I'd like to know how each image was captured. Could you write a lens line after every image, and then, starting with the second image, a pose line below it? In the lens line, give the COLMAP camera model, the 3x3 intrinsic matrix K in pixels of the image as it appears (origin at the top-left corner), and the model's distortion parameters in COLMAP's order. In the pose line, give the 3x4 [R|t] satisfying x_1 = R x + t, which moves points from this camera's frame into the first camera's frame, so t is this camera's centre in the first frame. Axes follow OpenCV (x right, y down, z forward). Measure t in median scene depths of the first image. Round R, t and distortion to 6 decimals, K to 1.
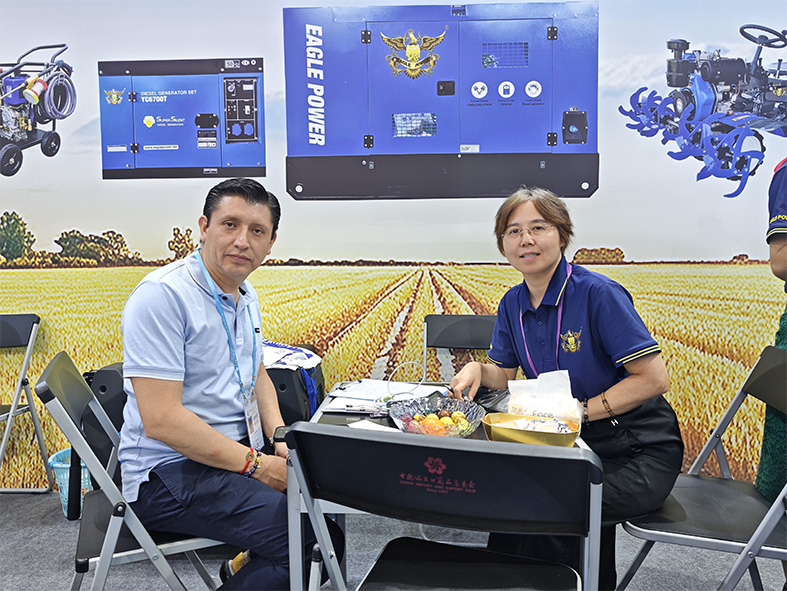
lens RADIAL K [[554.4, 0, 399.1], [0, 554.4, 298.2], [0, 0, 1]] dist [0.009226, -0.009475]
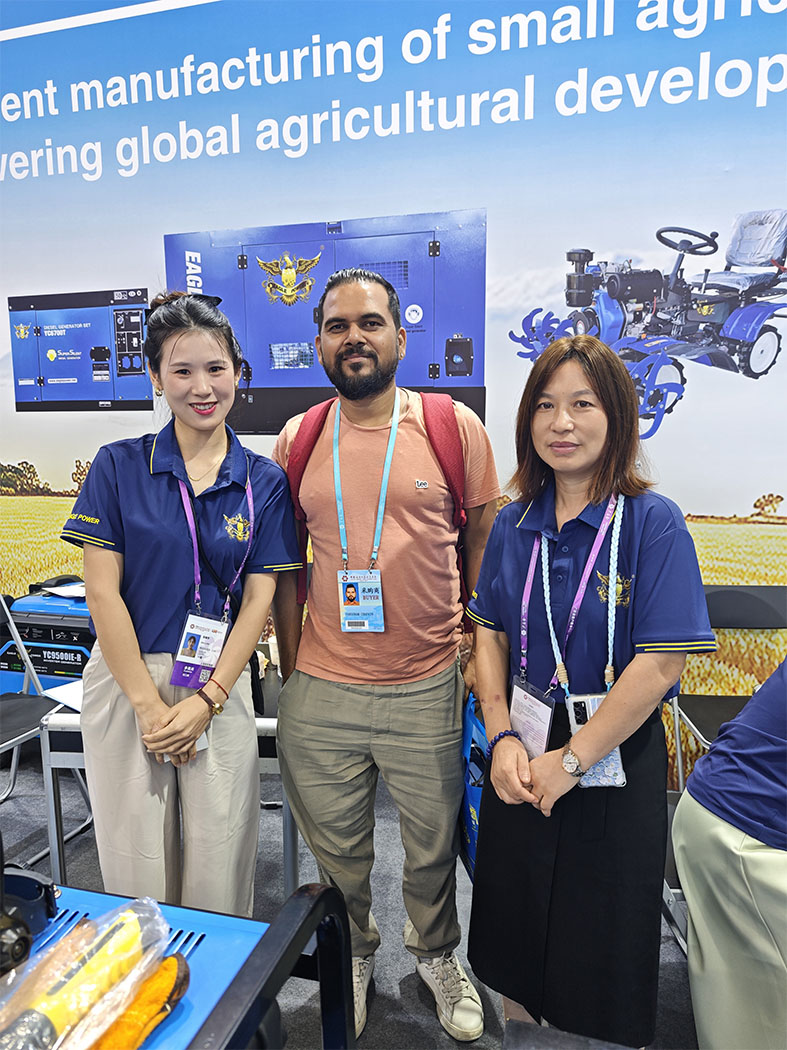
lens RADIAL K [[739.6, 0, 391.2], [0, 739.6, 520.8], [0, 0, 1]] dist [0.009226, -0.009475]
pose [[0.966102, 0.040250, -0.255002, 0.518703], [-0.018333, 0.995974, 0.087750, -0.148919], [0.257508, -0.080101, 0.962951, -0.175474]]
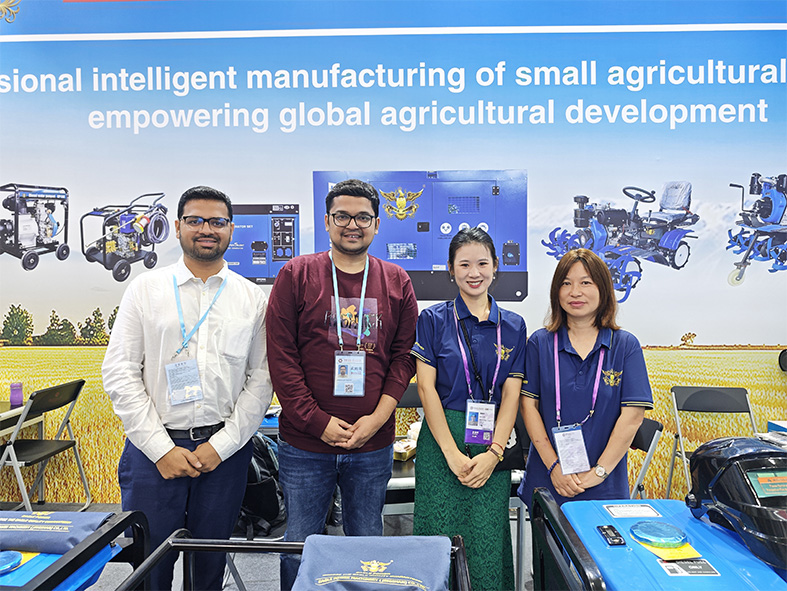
lens RADIAL K [[554.4, 0, 401.2], [0, 554.4, 293.3], [0, 0, 1]] dist [0.009226, -0.009475]
pose [[0.999953, 0.007898, -0.005598, 0.035188], [-0.008127, 0.999080, -0.042101, -0.139665], [0.005260, 0.042145, 0.999098, -0.450109]]
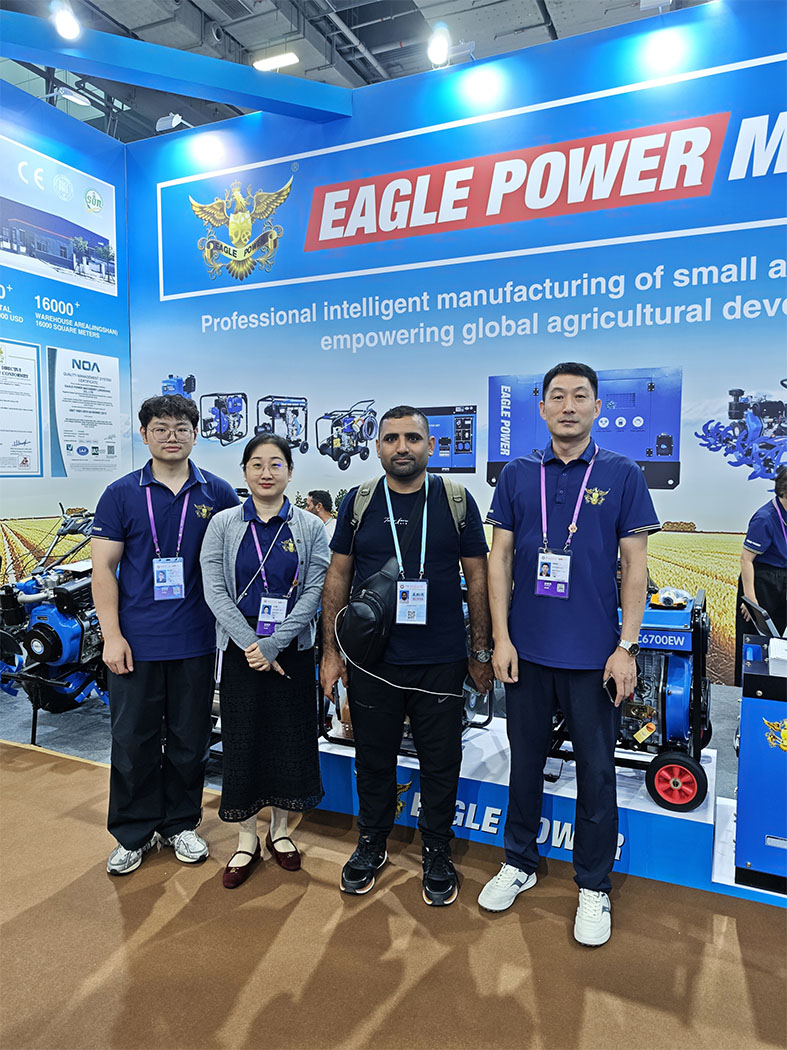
lens RADIAL K [[739.6, 0, 396.6], [0, 739.6, 527.9], [0, 0, 1]] dist [0.009226, -0.009475]
pose [[0.919697, 0.041182, -0.390462, 0.445029], [-0.029857, 0.998940, 0.035032, -0.123066], [0.391491, -0.020561, 0.919952, -1.240442]]
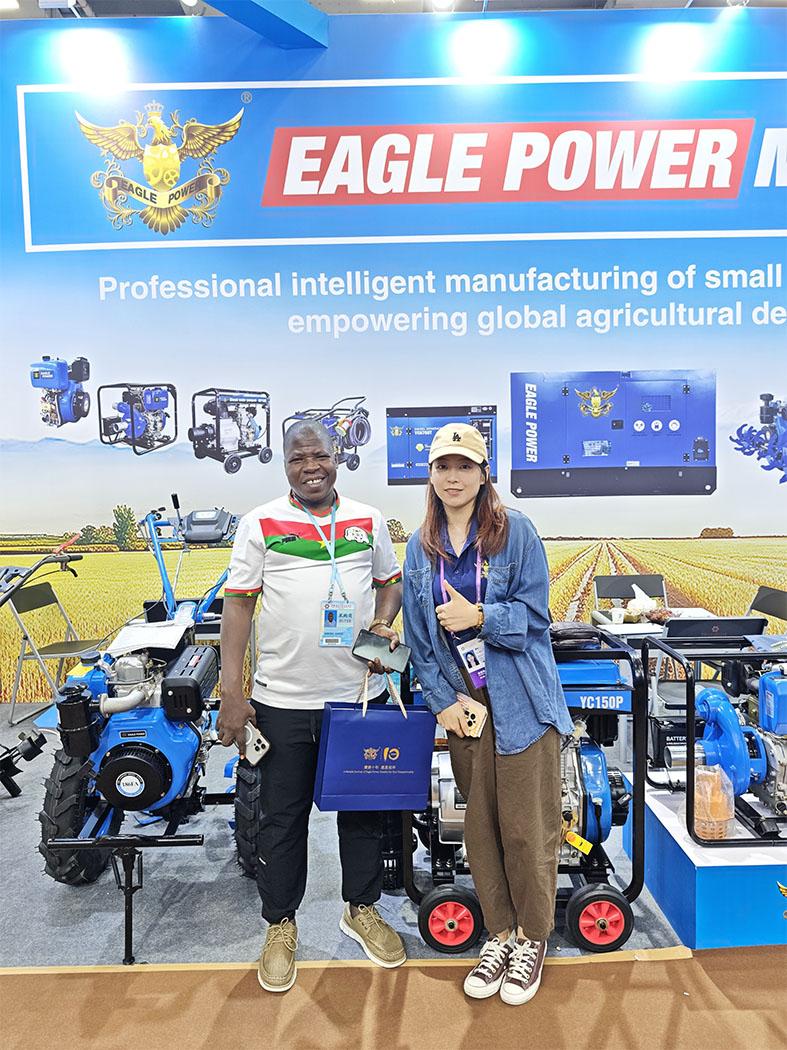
lens RADIAL K [[739.6, 0, 394.2], [0, 739.6, 527.5], [0, 0, 1]] dist [0.009226, -0.009475]
pose [[0.999291, -0.013184, 0.035252, -0.603417], [0.013175, 0.999913, 0.000497, -0.104611], [-0.035255, -0.000033, 0.999378, -1.010824]]
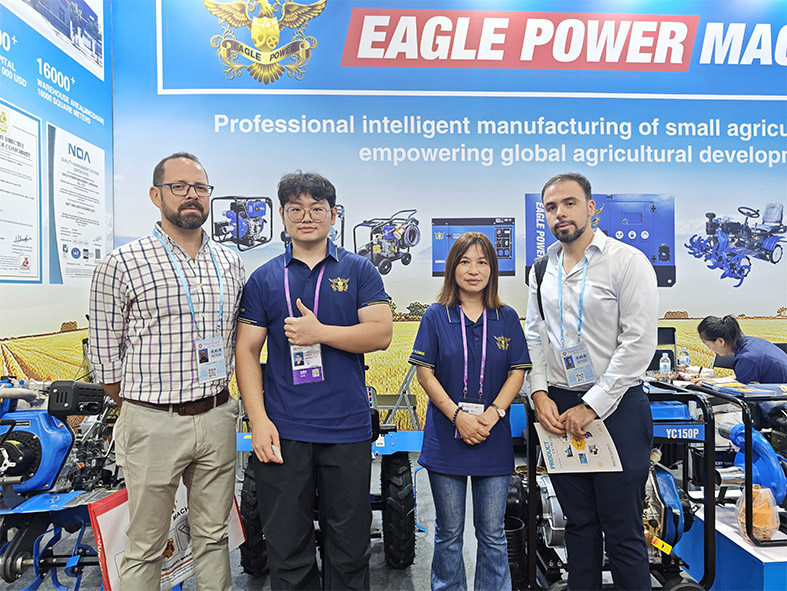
lens RADIAL K [[554.4, 0, 403.1], [0, 554.4, 291.6], [0, 0, 1]] dist [0.009226, -0.009475]
pose [[0.995744, -0.001613, 0.092147, -0.839852], [0.006010, 0.998855, -0.047461, -0.072181], [-0.091965, 0.047813, 0.994614, -0.958861]]
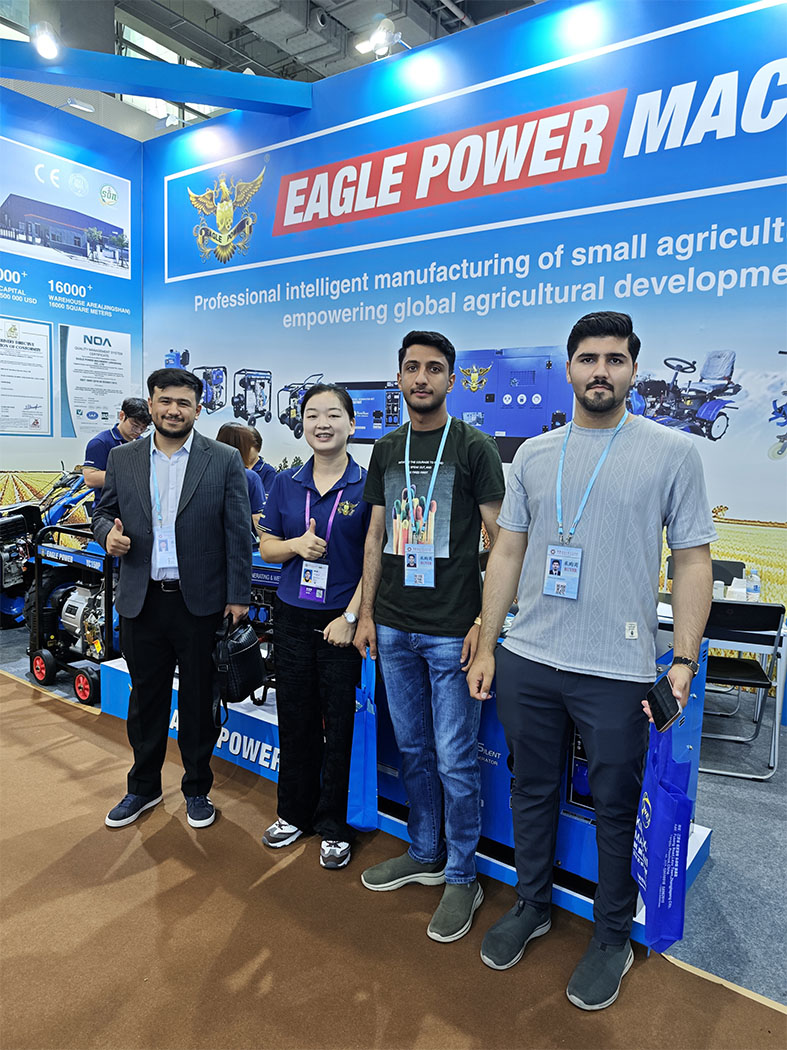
lens RADIAL K [[739.6, 0, 392.0], [0, 739.6, 524.5], [0, 0, 1]] dist [0.009226, -0.009475]
pose [[0.819530, 0.099390, -0.564350, 1.156657], [-0.070909, 0.994864, 0.072238, -0.132978], [0.568631, -0.019184, 0.822369, -1.048497]]
